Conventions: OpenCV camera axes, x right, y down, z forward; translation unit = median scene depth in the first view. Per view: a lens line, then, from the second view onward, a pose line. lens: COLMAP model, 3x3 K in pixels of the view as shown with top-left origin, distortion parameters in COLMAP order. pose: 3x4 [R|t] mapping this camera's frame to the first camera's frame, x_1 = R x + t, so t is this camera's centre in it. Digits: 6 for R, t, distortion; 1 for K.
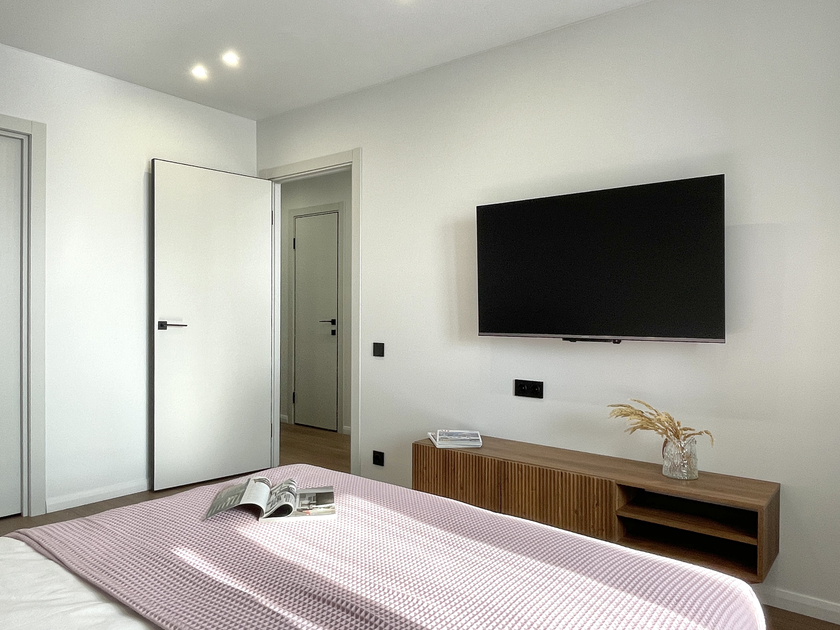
lens RADIAL K [[605.6, 0, 420.0], [0, 605.6, 315.0], [0, 0, 1]] dist [0.094031, 0.000069]
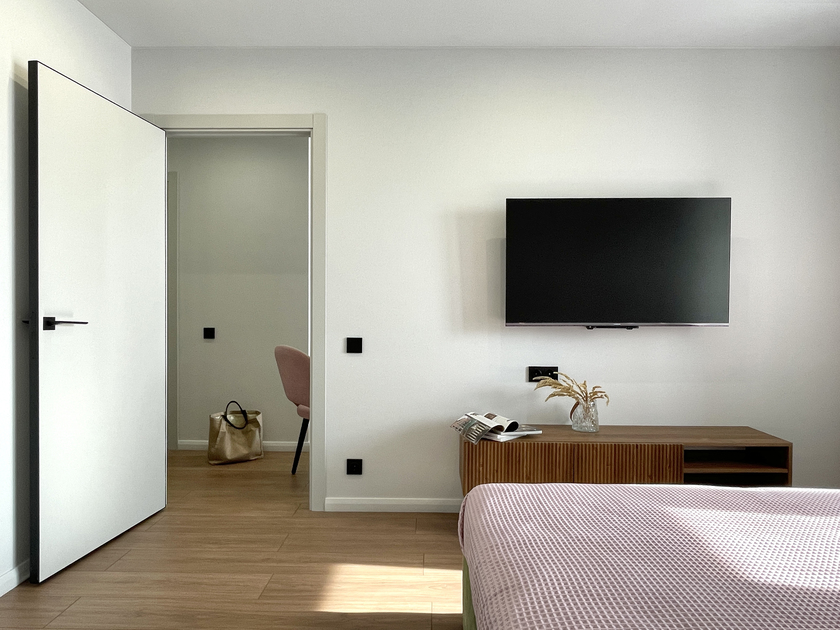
lens RADIAL K [[521.5, 0, 419.7], [0, 521.5, 303.7], [0, 0, 1]] dist [0.002043, -0.000182]
pose [[0.779770, -0.001056, 0.626065, -0.527883], [0.002435, 0.999996, -0.001345, -0.002290], [-0.626061, 0.002573, 0.779770, 0.387140]]
